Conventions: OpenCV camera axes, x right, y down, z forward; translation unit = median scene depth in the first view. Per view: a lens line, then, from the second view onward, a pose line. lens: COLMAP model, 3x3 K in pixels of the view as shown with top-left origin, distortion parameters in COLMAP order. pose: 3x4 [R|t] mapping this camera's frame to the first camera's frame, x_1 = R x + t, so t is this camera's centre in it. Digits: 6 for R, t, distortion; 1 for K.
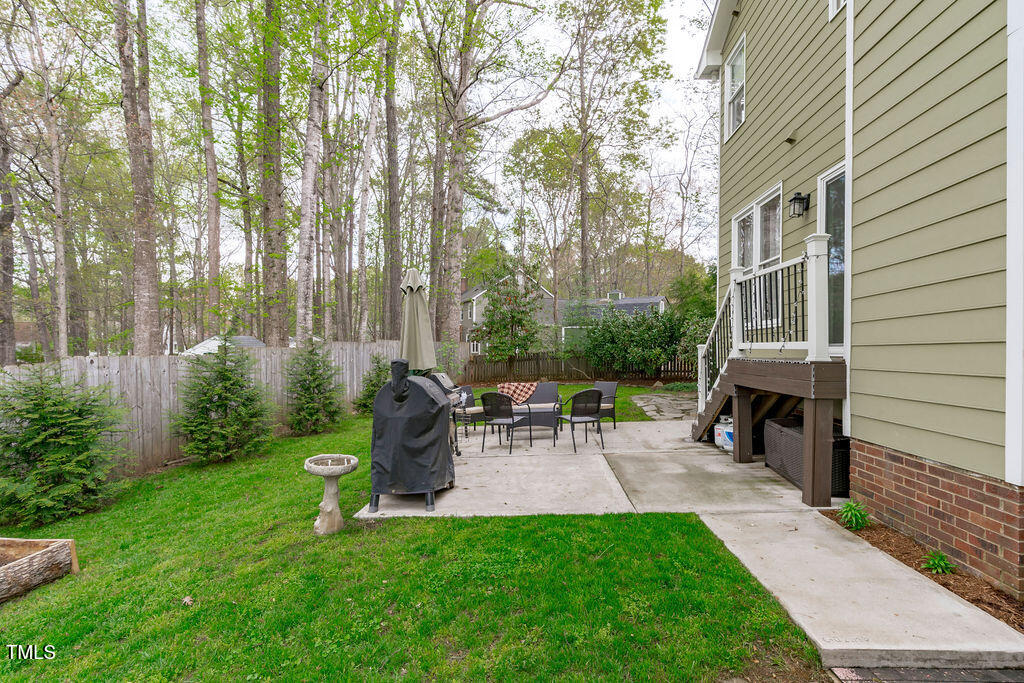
lens RADIAL K [[470.5, 0, 509.6], [0, 470.5, 356.2], [0, 0, 1]] dist [0.000417, 0.000193]
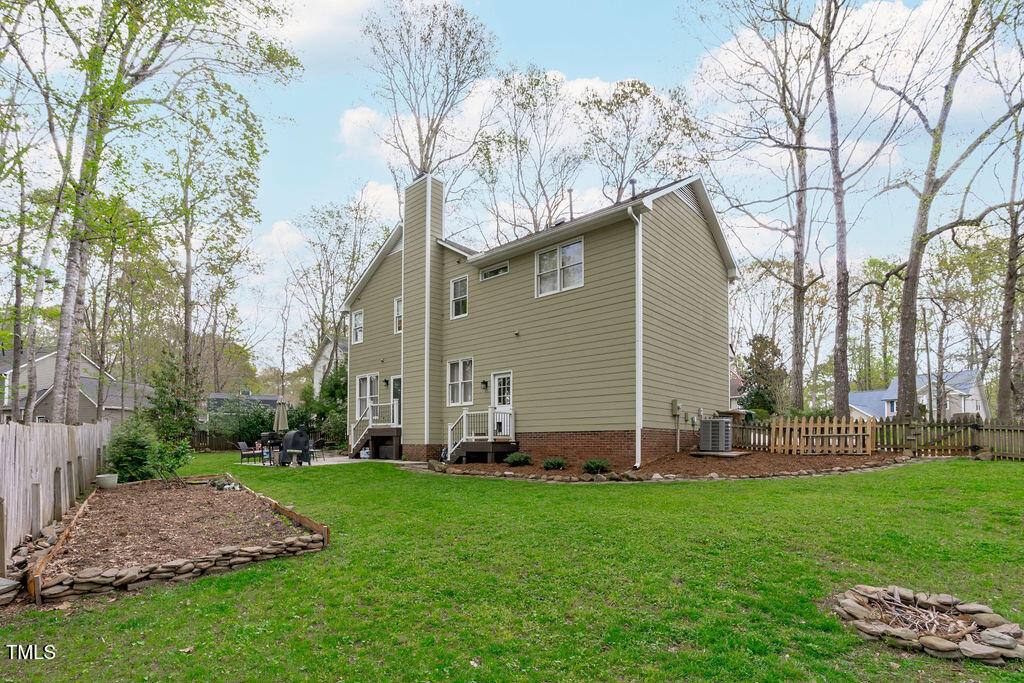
lens RADIAL K [[465.0, 0, 514.4], [0, 465.0, 345.3], [0, 0, 1]] dist [-0.006262, 0.000405]
pose [[0.585517, 0.168489, 0.792958, -1.576008], [0.007371, 0.977016, -0.213040, 0.134429], [-0.810627, 0.130583, 0.570817, -1.712816]]
